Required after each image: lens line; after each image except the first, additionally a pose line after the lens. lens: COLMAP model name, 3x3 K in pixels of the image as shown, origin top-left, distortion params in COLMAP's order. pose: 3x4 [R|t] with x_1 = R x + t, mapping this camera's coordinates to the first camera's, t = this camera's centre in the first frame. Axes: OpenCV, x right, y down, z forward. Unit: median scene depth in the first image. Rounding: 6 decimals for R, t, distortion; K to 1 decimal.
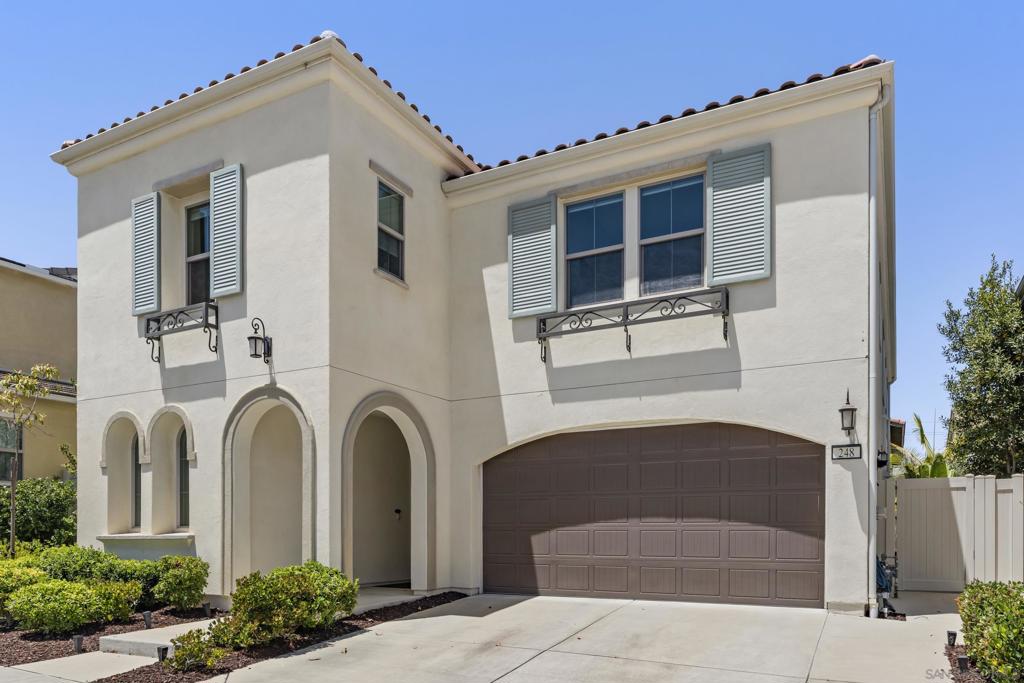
lens RADIAL K [[675.6, 0, 511.3], [0, 675.6, 369.5], [0, 0, 1]] dist [-0.003363, 0.000226]
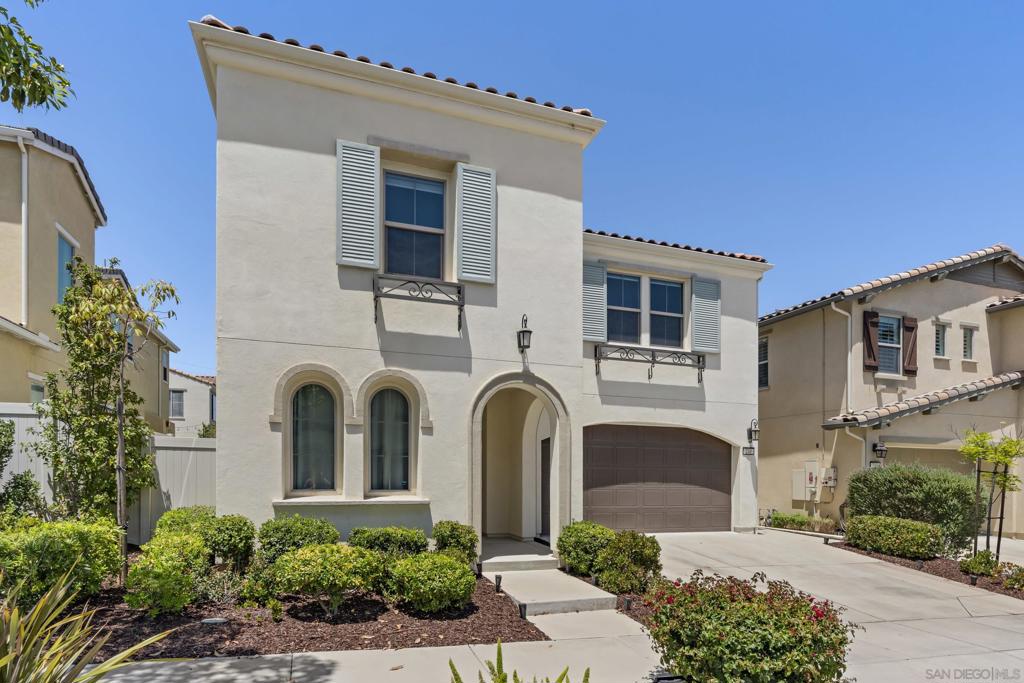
lens RADIAL K [[540.9, 0, 512.0], [0, 540.9, 341.5], [0, 0, 1]] dist [0.001787, 0.000054]
pose [[0.692174, 0.181524, 0.698530, -0.971631], [-0.176830, 0.981008, -0.079709, 0.046439], [-0.699733, -0.068349, 0.711128, 0.311380]]
